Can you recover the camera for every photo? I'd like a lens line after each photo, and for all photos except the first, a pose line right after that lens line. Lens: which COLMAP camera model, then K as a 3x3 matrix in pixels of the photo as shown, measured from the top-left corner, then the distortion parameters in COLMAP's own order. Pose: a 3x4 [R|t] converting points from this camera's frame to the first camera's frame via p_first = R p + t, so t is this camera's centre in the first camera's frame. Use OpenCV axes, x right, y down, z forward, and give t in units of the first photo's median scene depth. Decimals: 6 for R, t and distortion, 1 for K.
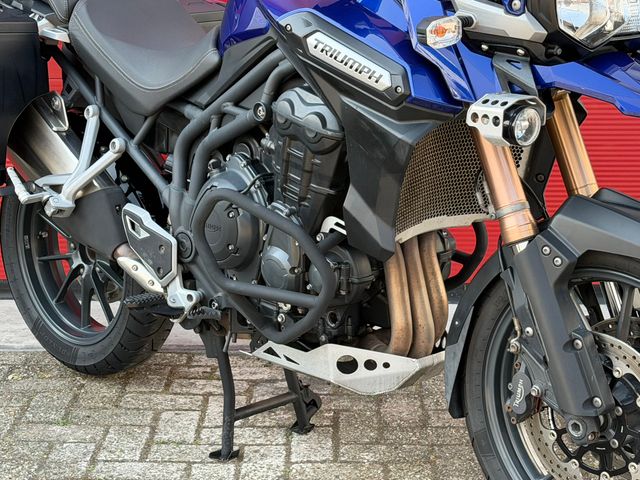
lens RADIAL K [[1351.3, 0, 317.0], [0, 1351.3, 246.8], [0, 0, 1]] dist [0.146238, 0.000000]
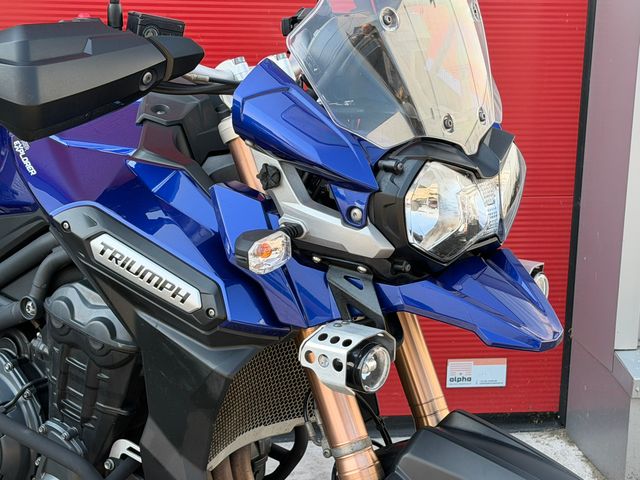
lens RADIAL K [[1351.3, 0, 332.4], [0, 1351.3, 250.0], [0, 0, 1]] dist [0.146238, 0.000000]
pose [[0.983411, -0.020207, 0.180265, -0.010176], [0.020924, 0.999779, -0.002080, -0.127317], [-0.180183, 0.005817, 0.983616, 0.176116]]
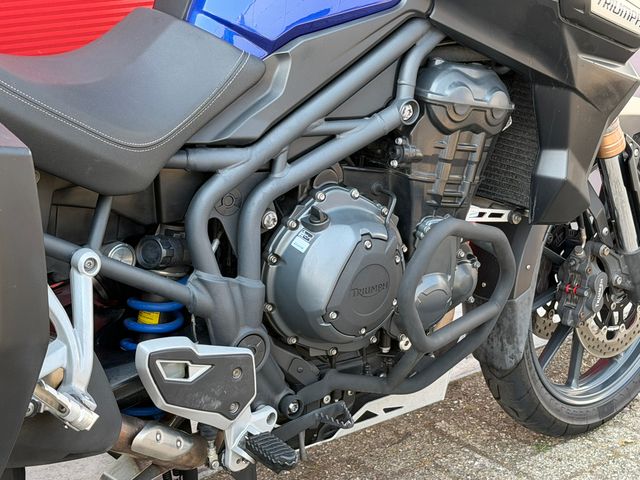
lens RADIAL K [[1351.3, 0, 333.5], [0, 1351.3, 246.4], [0, 0, 1]] dist [0.146238, 0.000000]
pose [[0.102345, -0.346988, 0.932269, -0.757238], [0.207254, 0.924061, 0.321180, -0.276394], [-0.972919, 0.160345, 0.166488, 0.919315]]
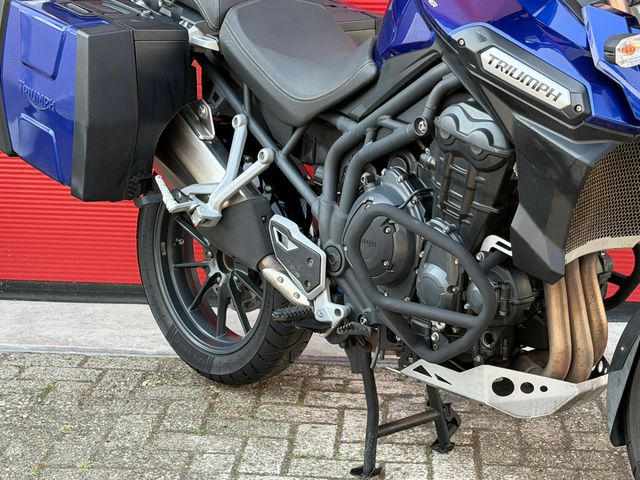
lens RADIAL K [[1351.3, 0, 338.4], [0, 1351.3, 257.6], [0, 0, 1]] dist [0.146238, 0.000000]
pose [[0.998723, 0.025629, -0.043533, -0.056239], [-0.025310, 0.999649, 0.007865, -0.010878], [0.043720, -0.006753, 0.999021, 0.017393]]
